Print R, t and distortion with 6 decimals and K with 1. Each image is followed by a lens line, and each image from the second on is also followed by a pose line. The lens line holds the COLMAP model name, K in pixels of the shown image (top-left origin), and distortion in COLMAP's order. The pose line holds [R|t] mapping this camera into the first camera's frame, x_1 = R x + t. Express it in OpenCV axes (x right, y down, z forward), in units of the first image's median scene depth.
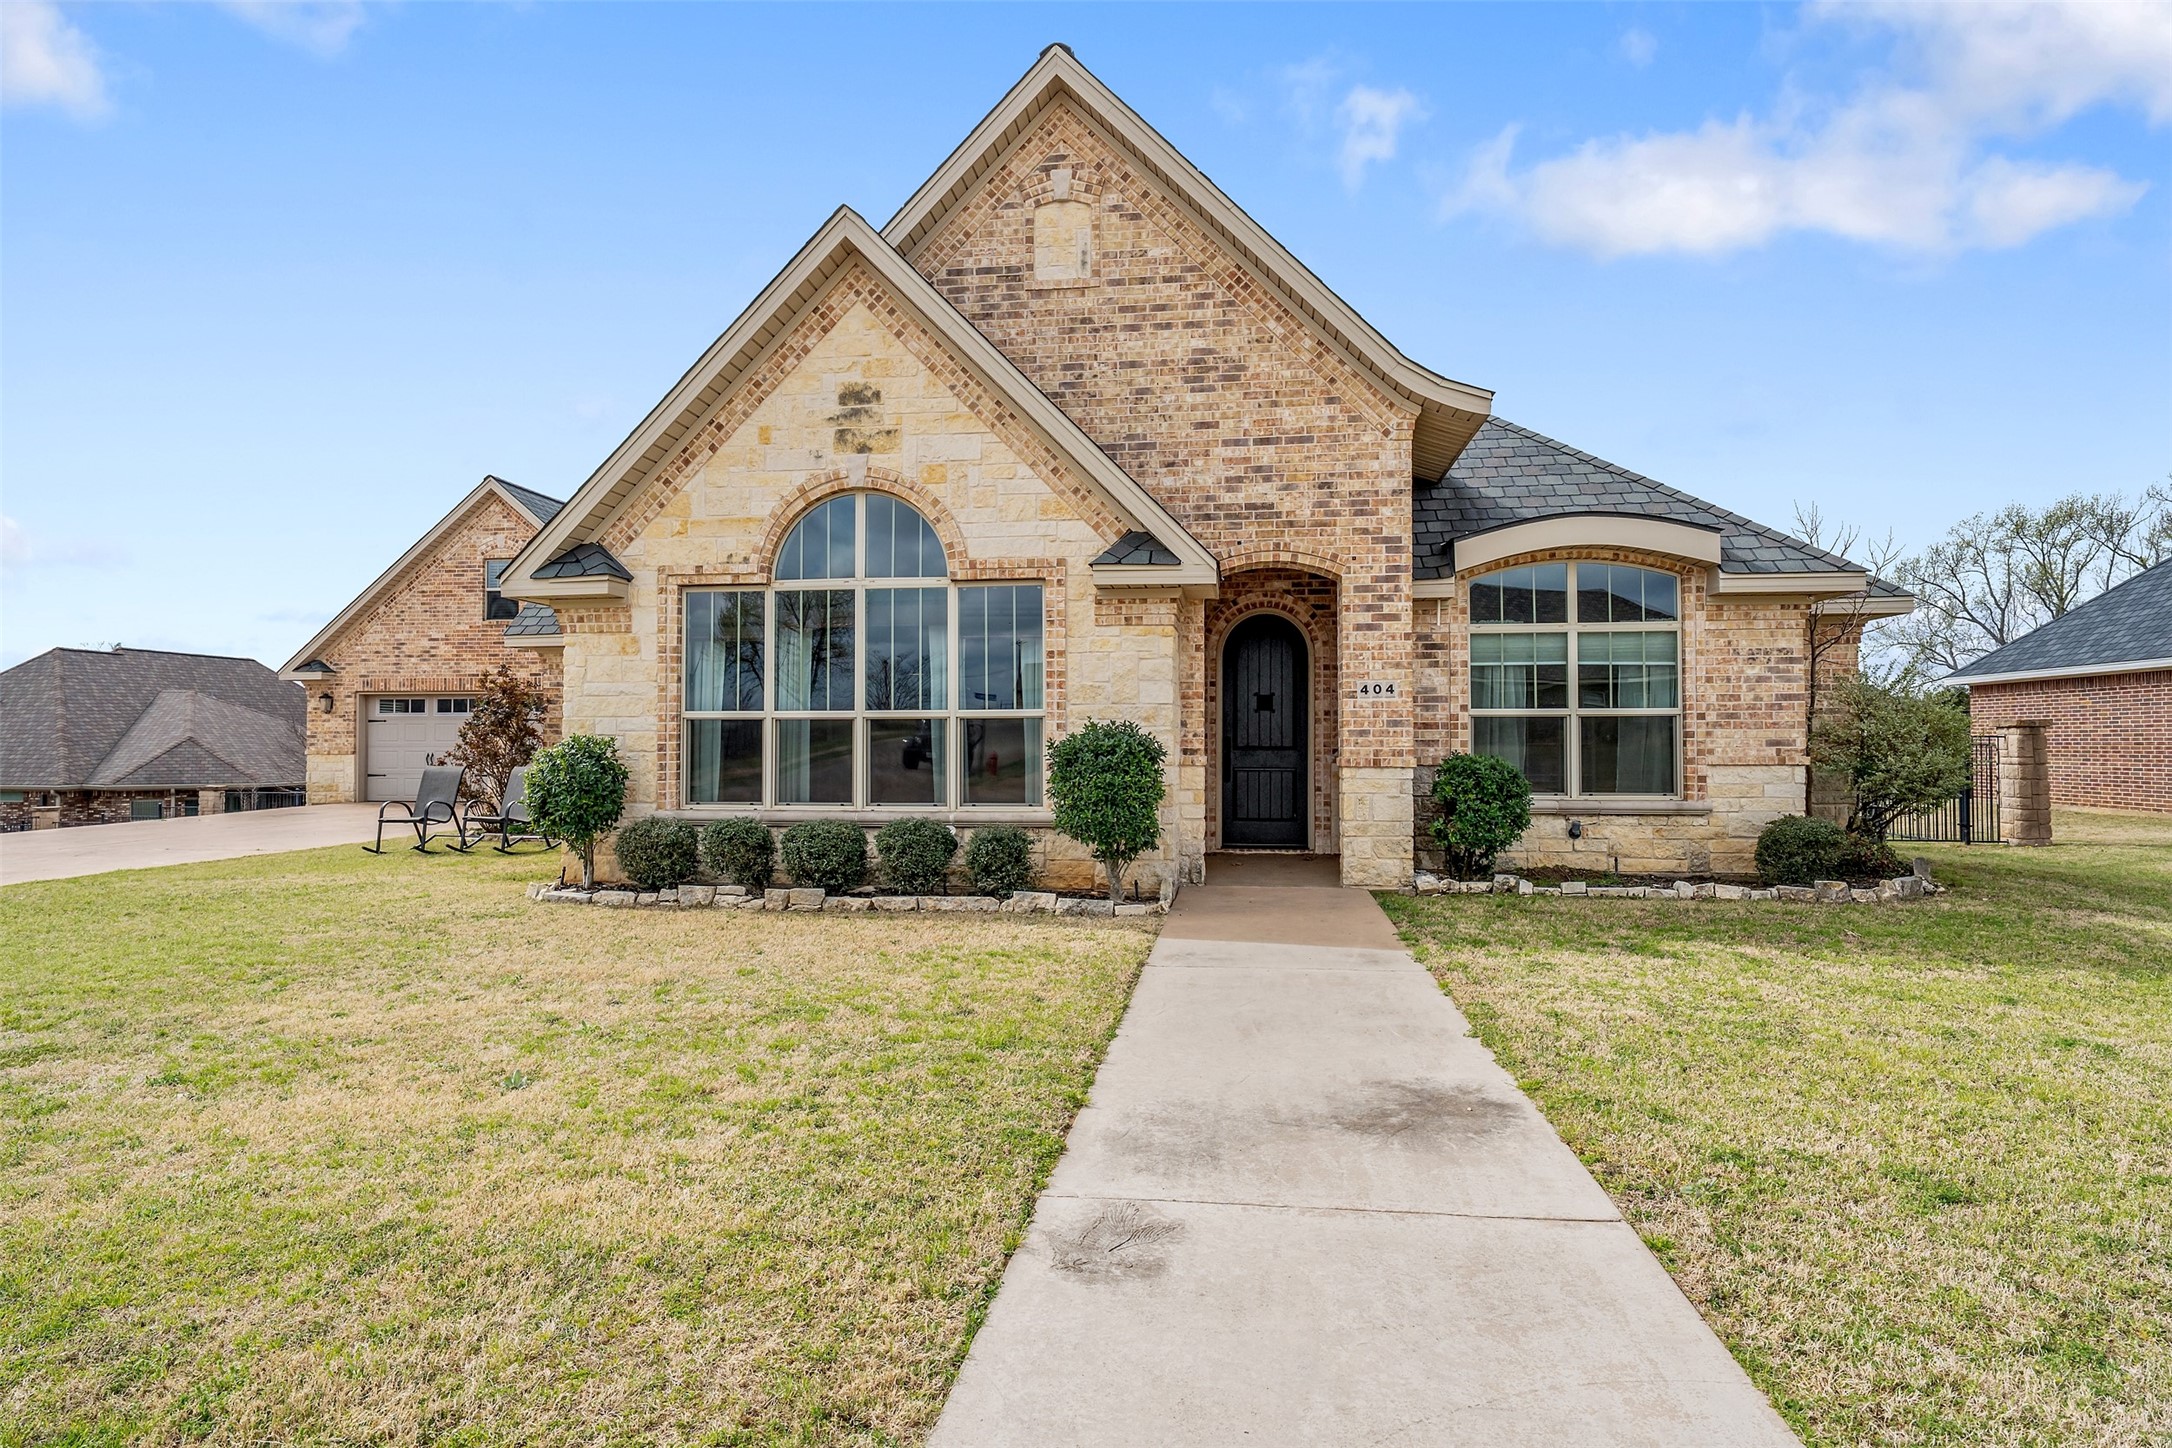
lens RADIAL K [[1181.5, 0, 1089.7], [0, 1181.5, 726.2], [0, 0, 1]] dist [0.001976, -0.000526]
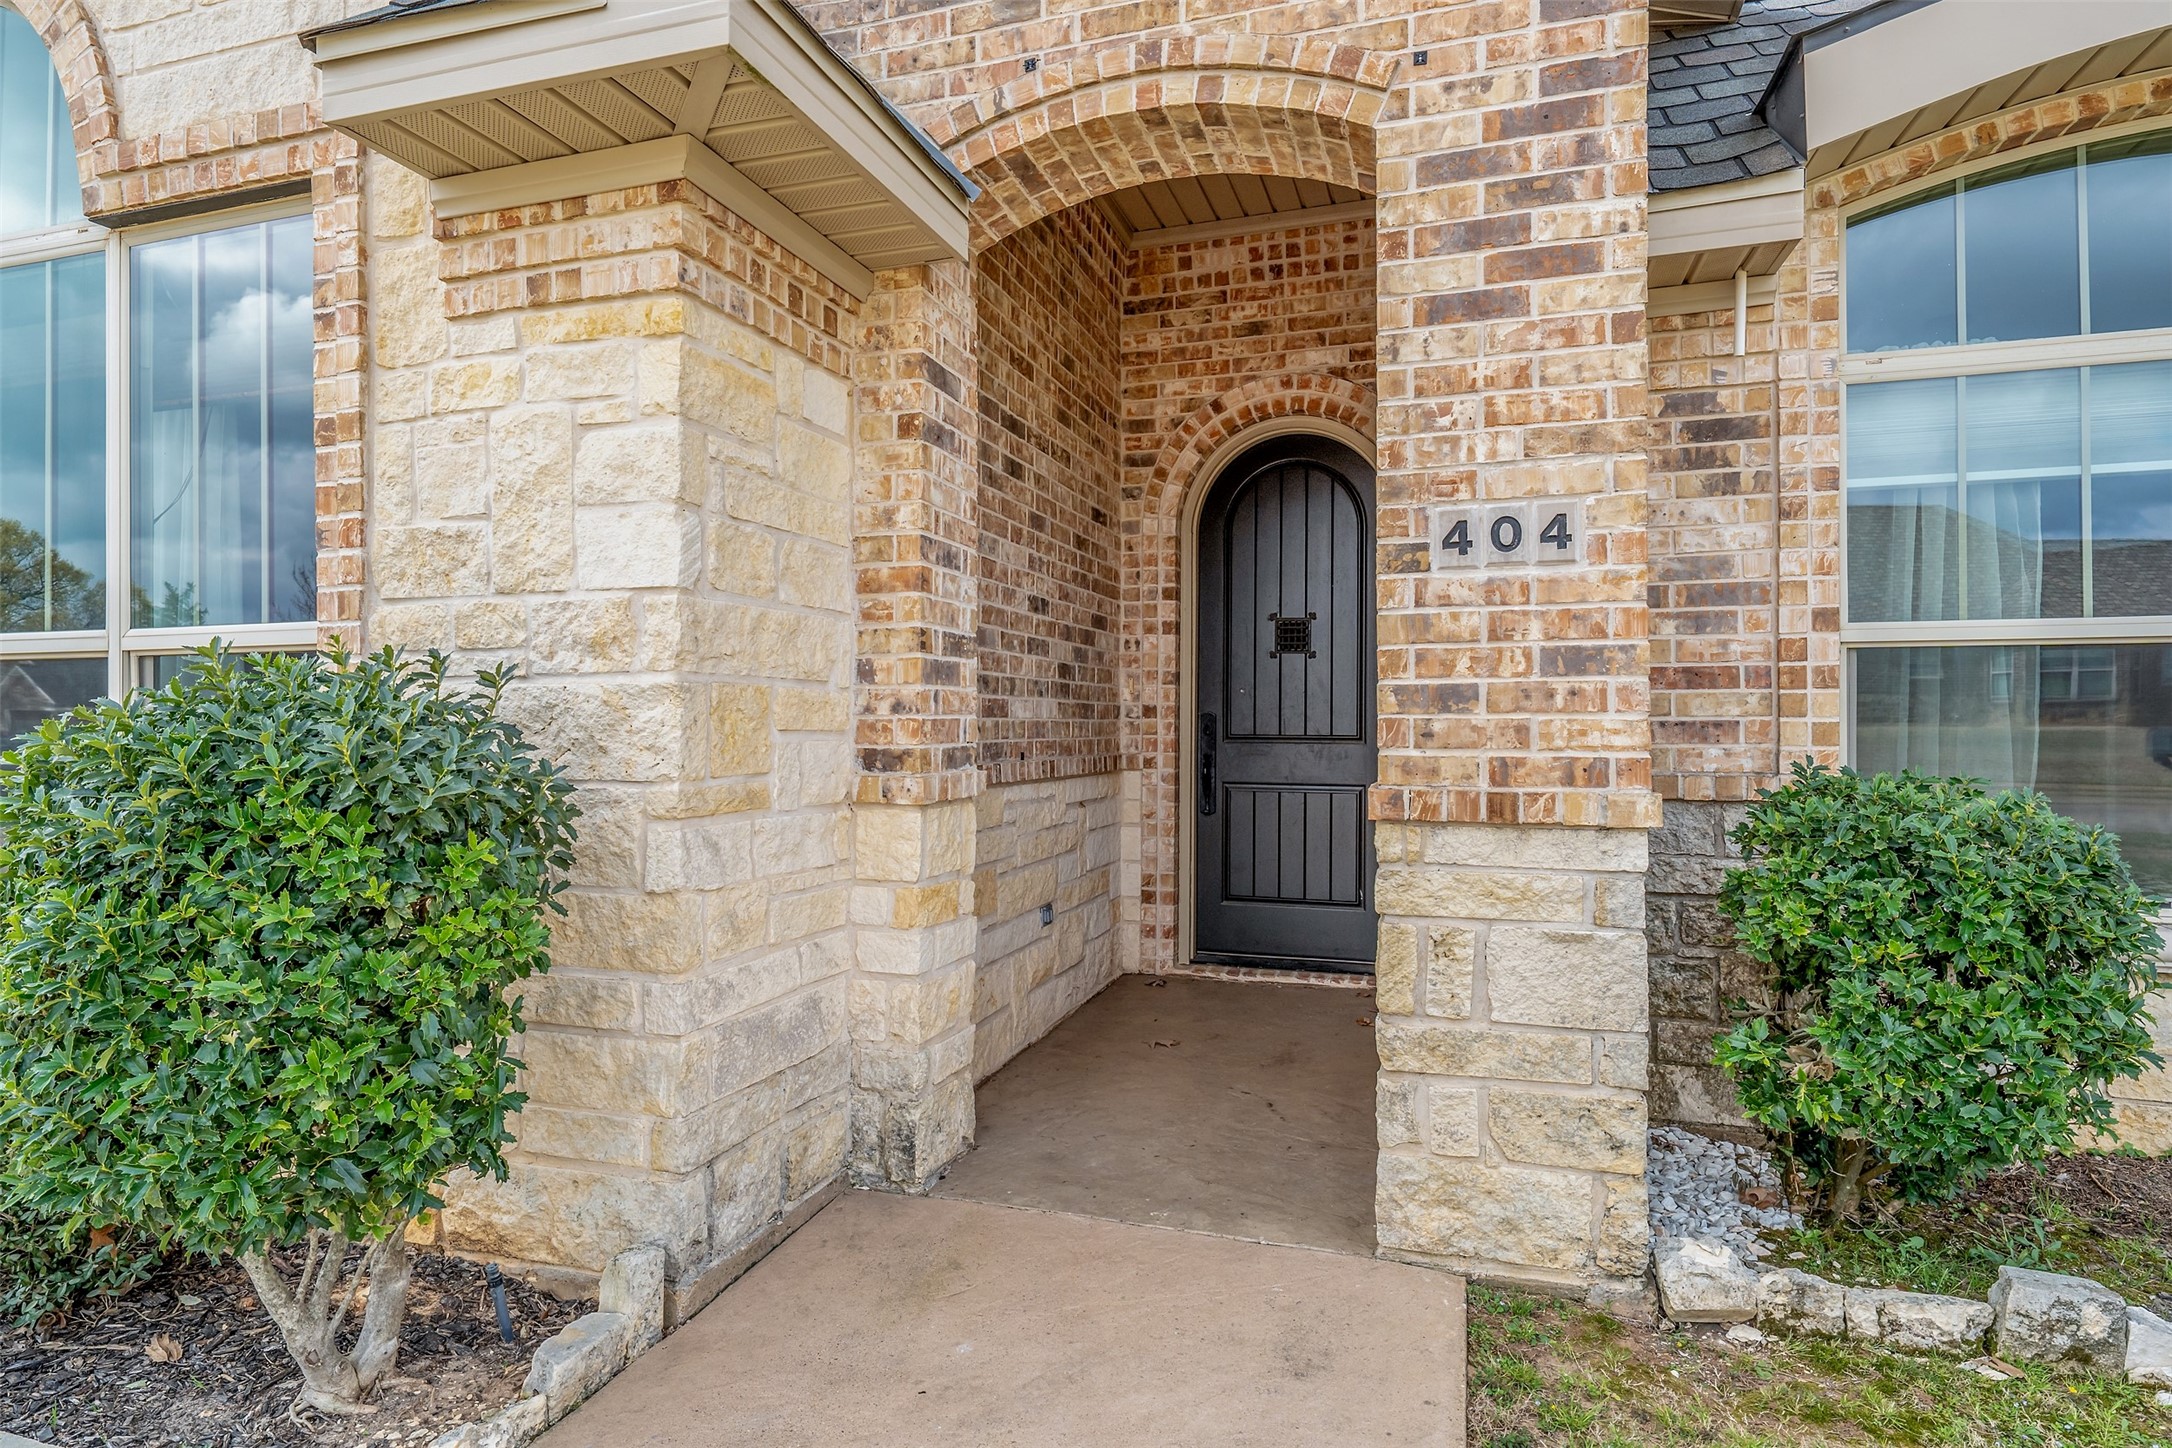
lens RADIAL K [[1181.5, 0, 1081.4], [0, 1181.5, 722.6], [0, 0, 1]] dist [0.001976, -0.000526]
pose [[0.982581, 0.000616, -0.185832, 0.194860], [0.002309, 0.999877, 0.015523, 0.006982], [0.185819, -0.015682, 0.982459, 0.704539]]
